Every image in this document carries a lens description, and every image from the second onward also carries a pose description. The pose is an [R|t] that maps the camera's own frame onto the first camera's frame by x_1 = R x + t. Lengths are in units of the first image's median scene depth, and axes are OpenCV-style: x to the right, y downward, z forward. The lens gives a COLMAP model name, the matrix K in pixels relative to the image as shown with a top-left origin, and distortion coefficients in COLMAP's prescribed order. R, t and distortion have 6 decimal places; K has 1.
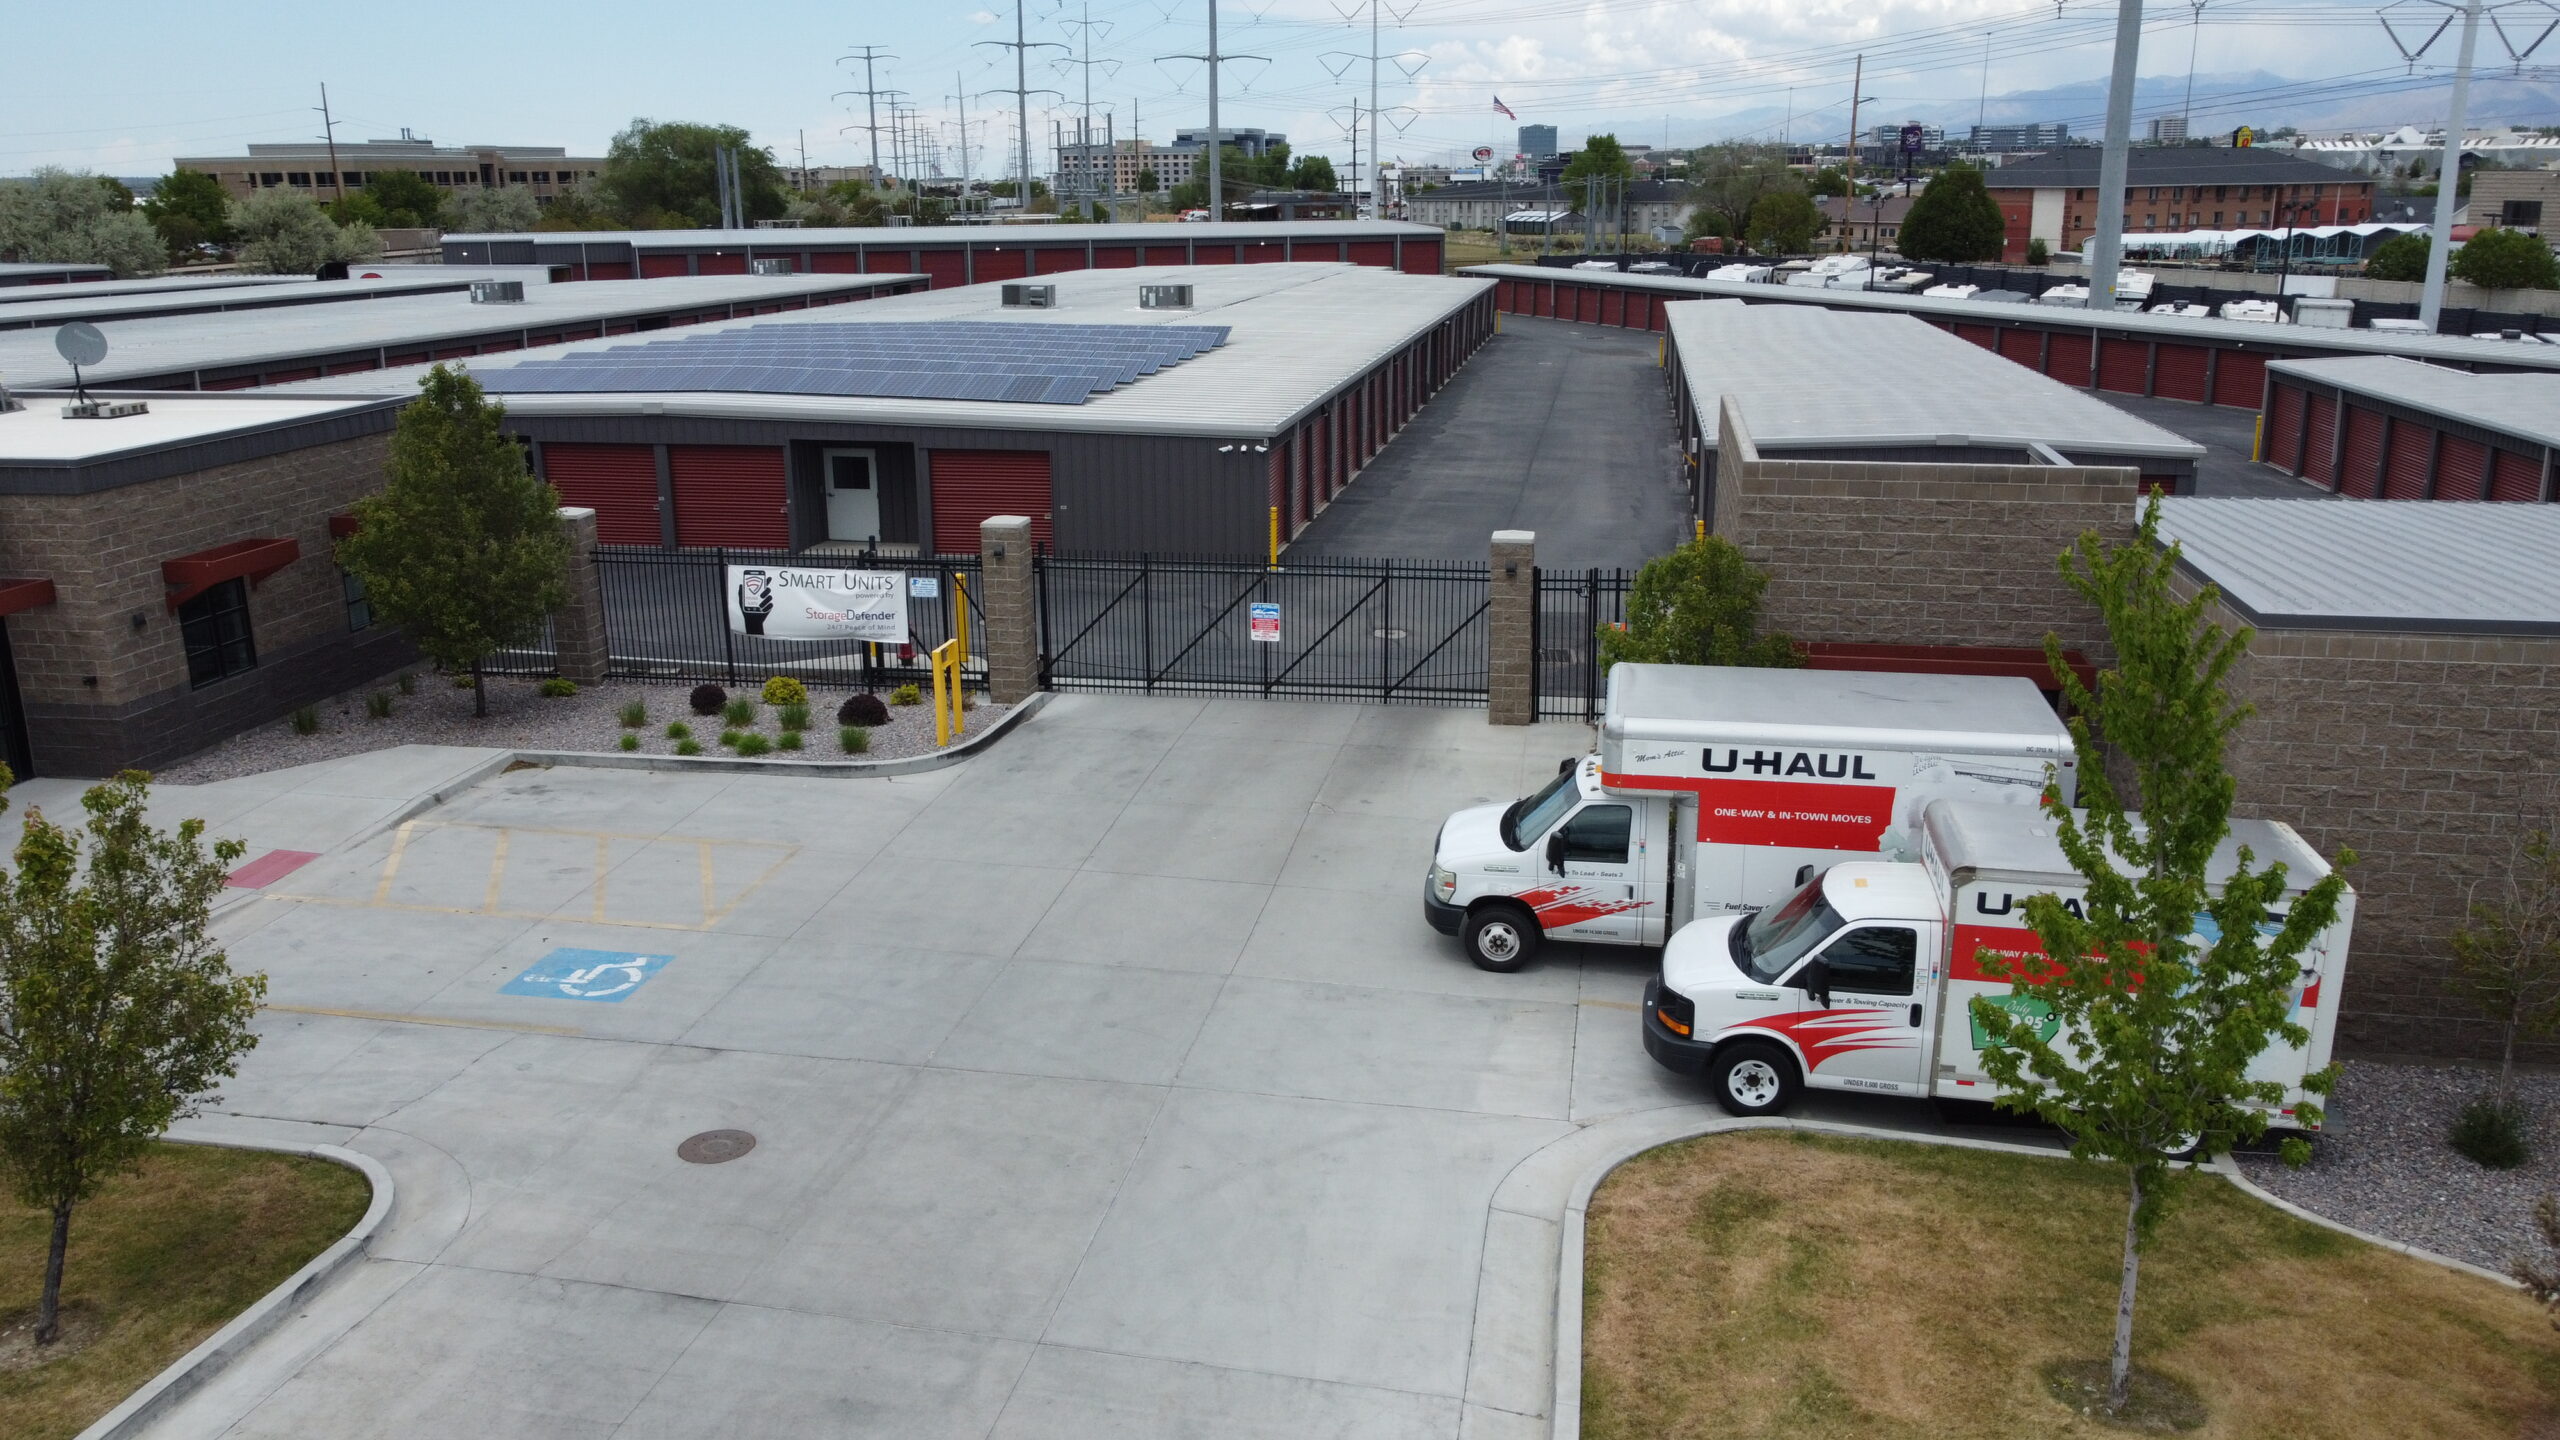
lens RADIAL K [[1934.2, 0, 1273.4], [0, 1934.2, 716.8], [0, 0, 1]] dist [-0.005441, 0.003678]
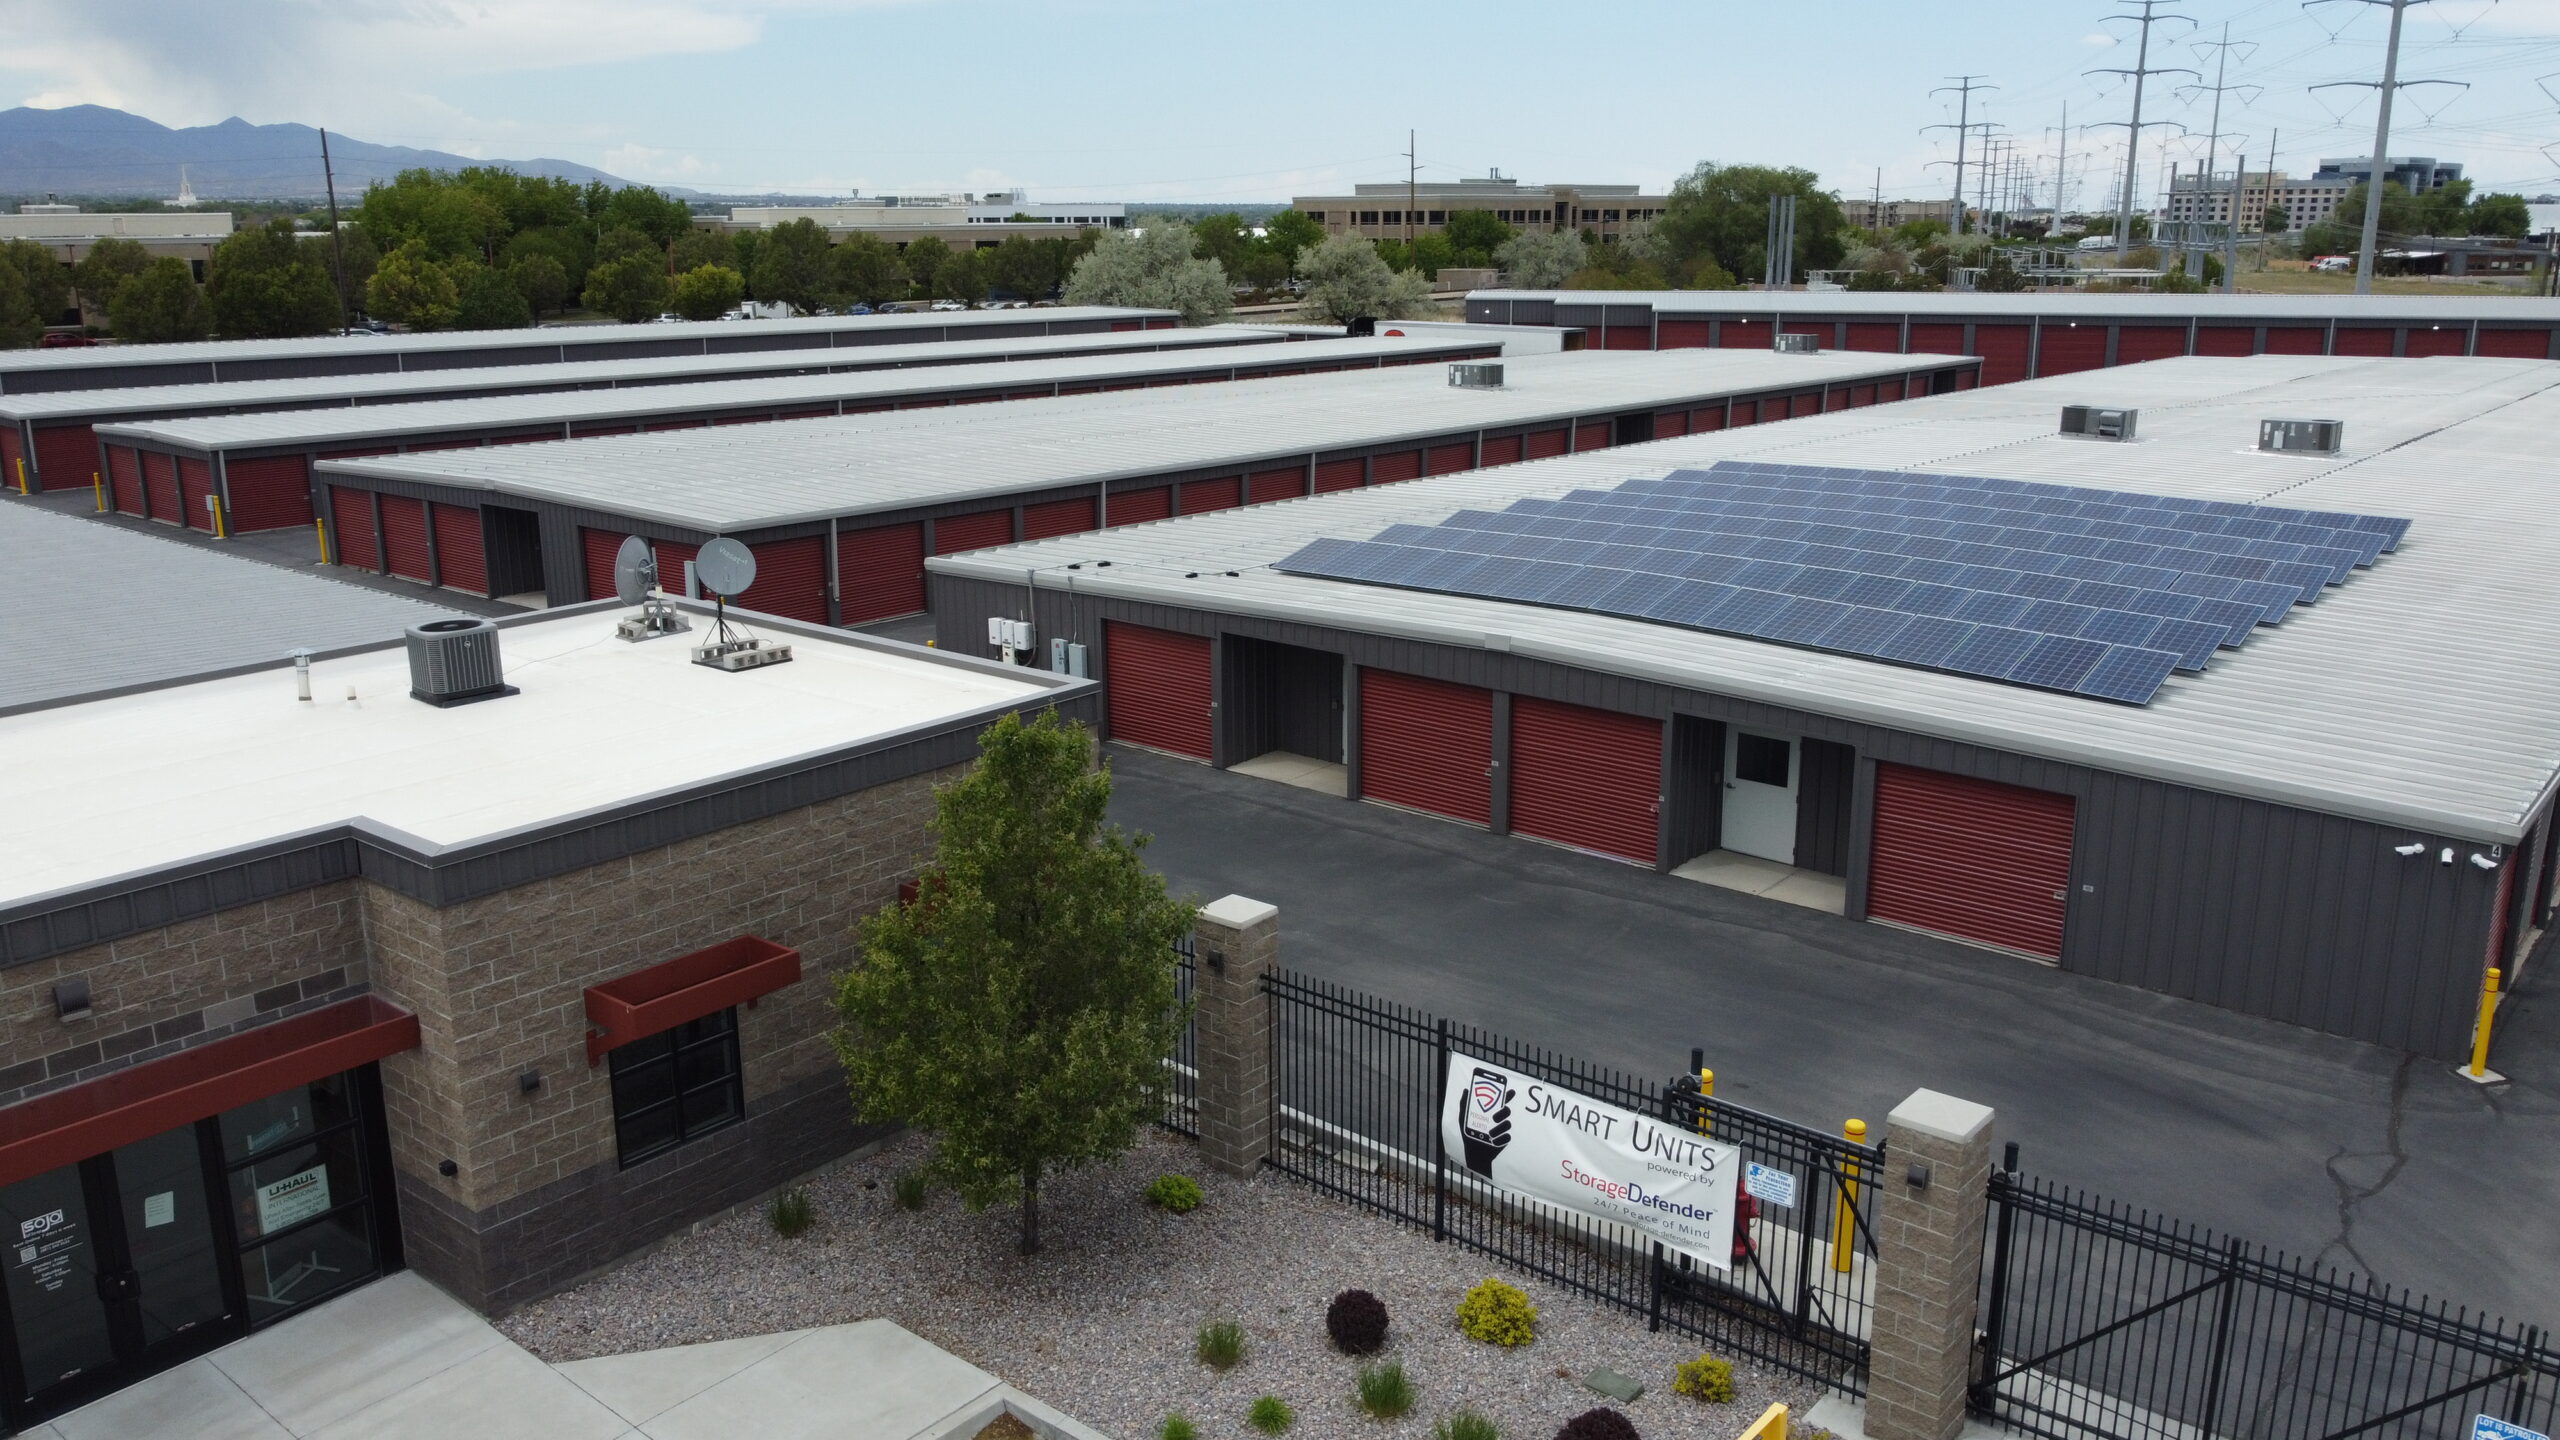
lens RADIAL K [[1934.2, 0, 1280.1], [0, 1934.2, 728.1], [0, 0, 1]] dist [-0.005441, 0.003678]
pose [[0.865998, 0.134460, -0.481631, -0.013428], [-0.138655, 0.989971, 0.027068, -0.044285], [0.480440, 0.043340, 0.875956, 0.108401]]
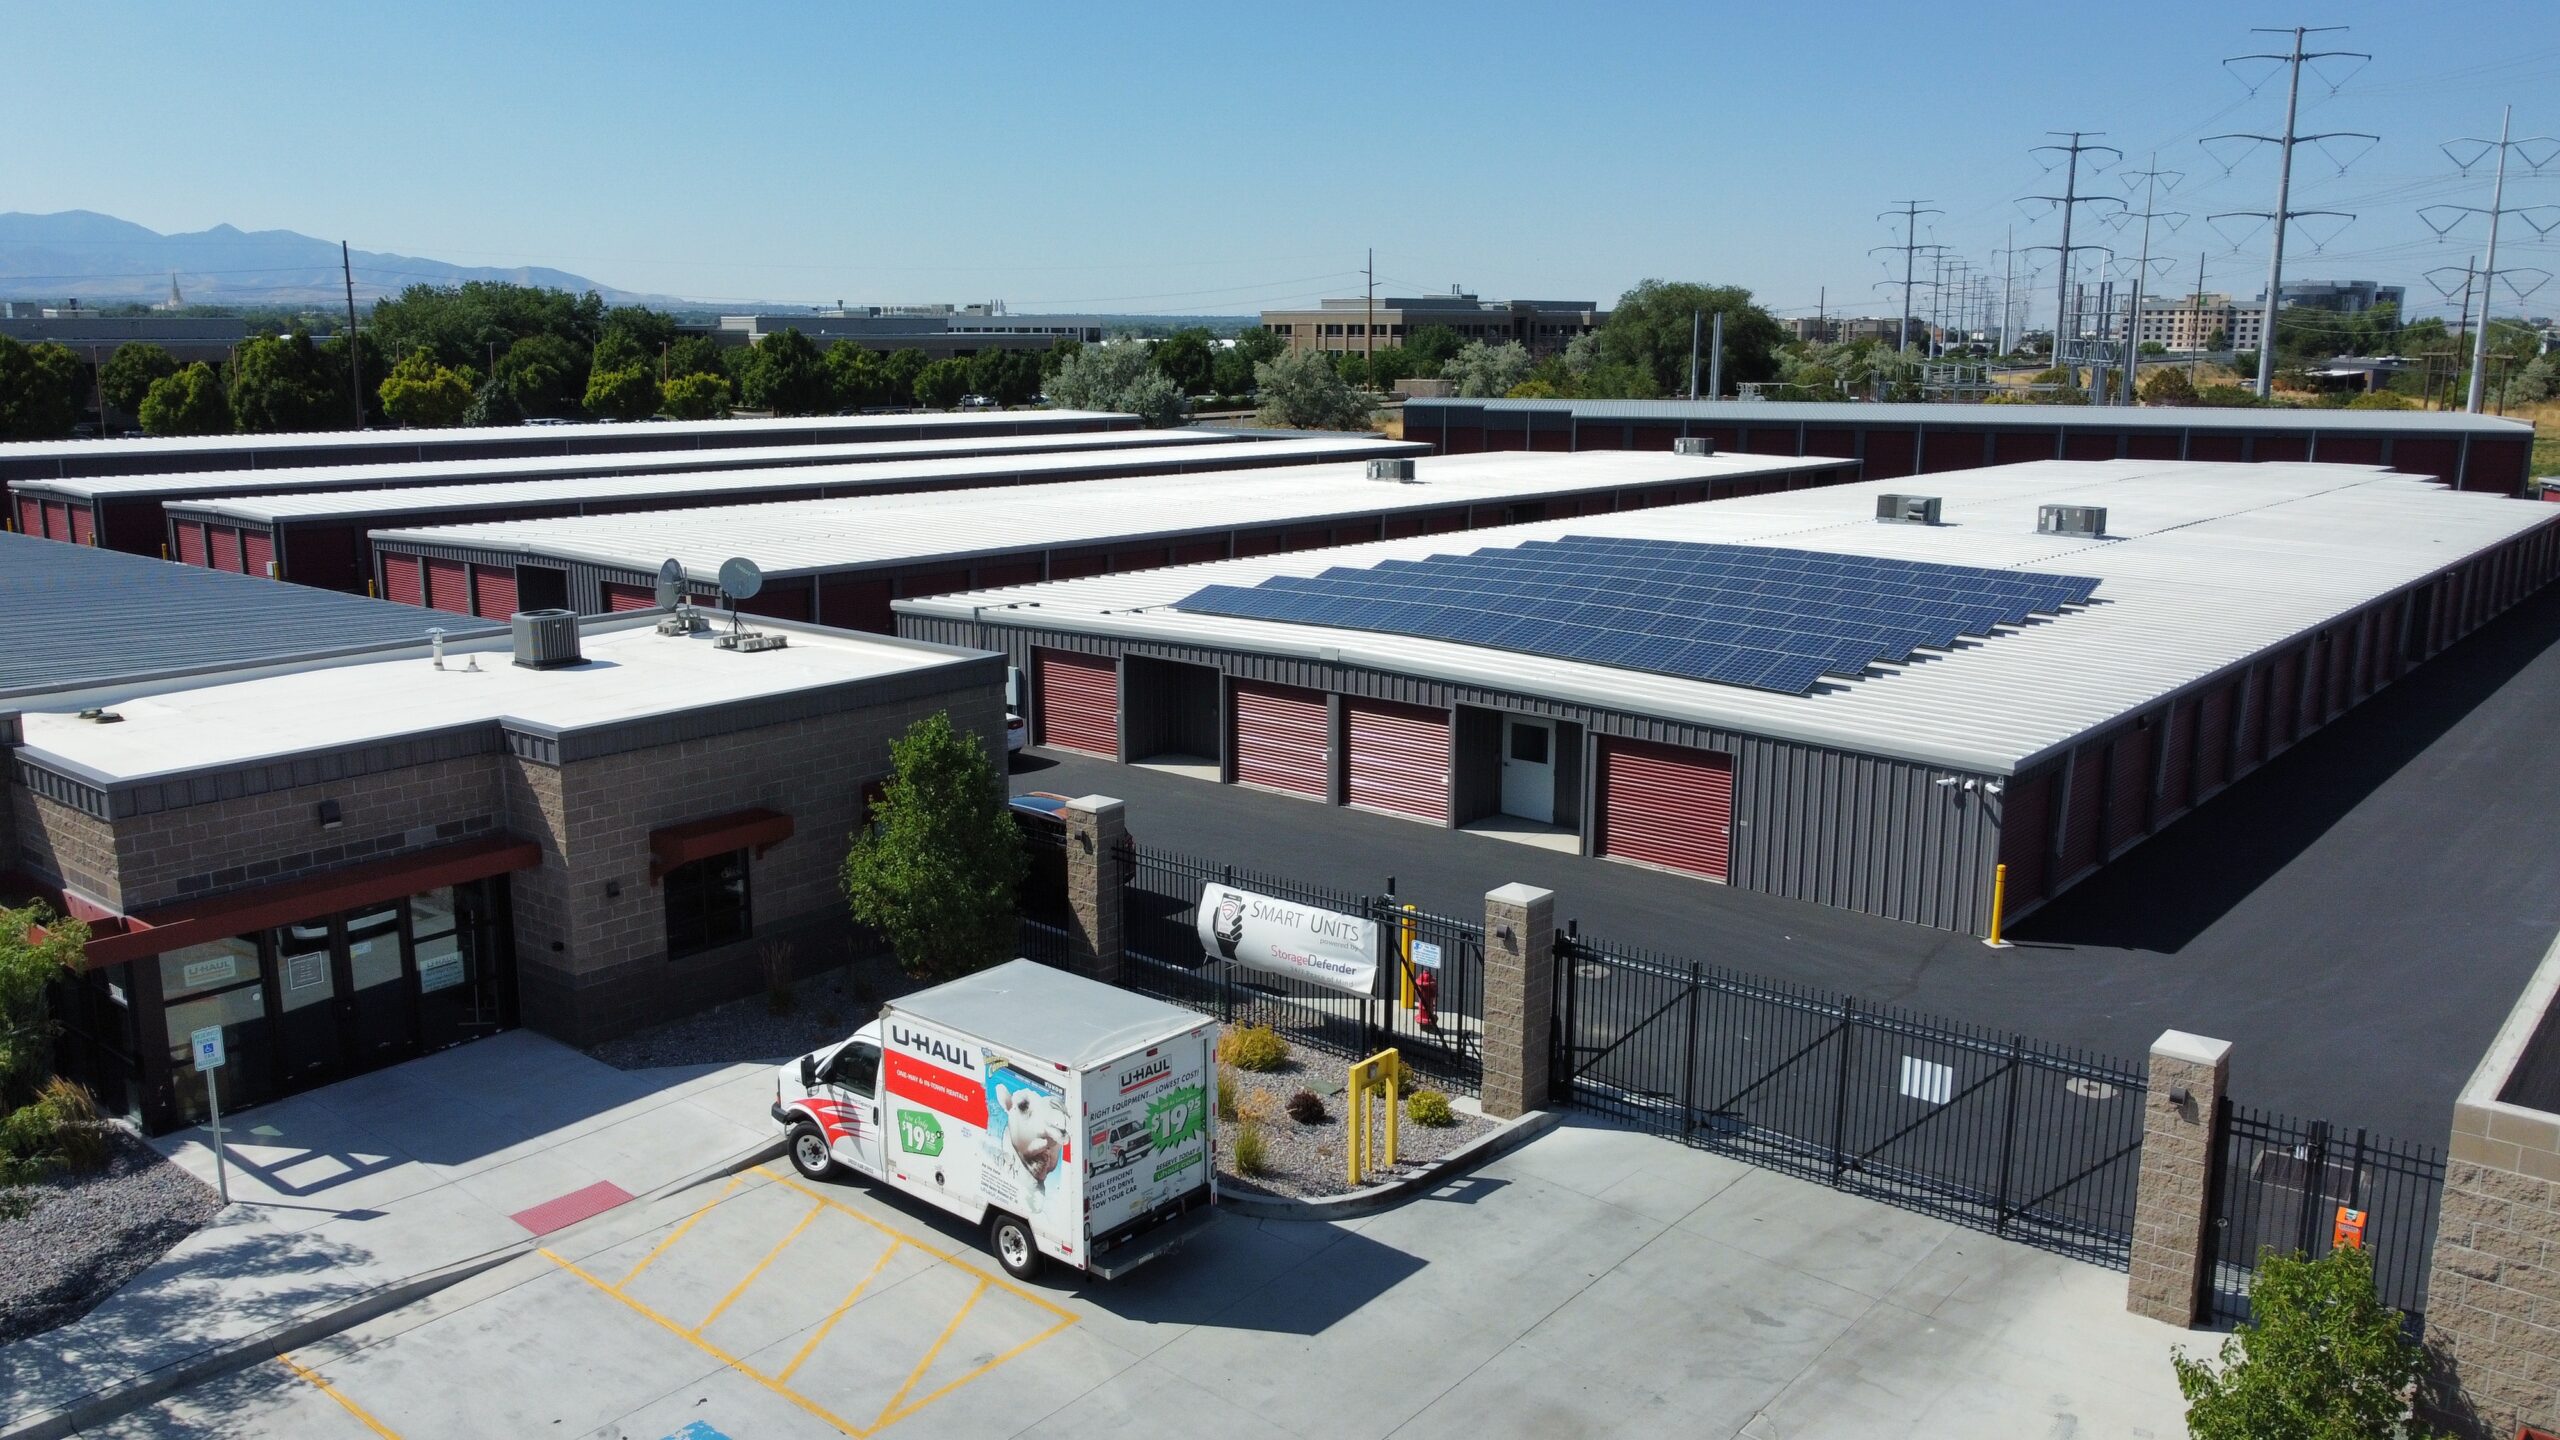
lens RADIAL K [[1934.2, 0, 1276.5], [0, 1934.2, 725.4], [0, 0, 1]] dist [-0.005441, 0.003678]
pose [[0.869936, 0.112130, -0.480249, 0.034851], [-0.144161, 0.989093, -0.030200, -0.030464], [0.471624, 0.095505, 0.876612, 0.056731]]
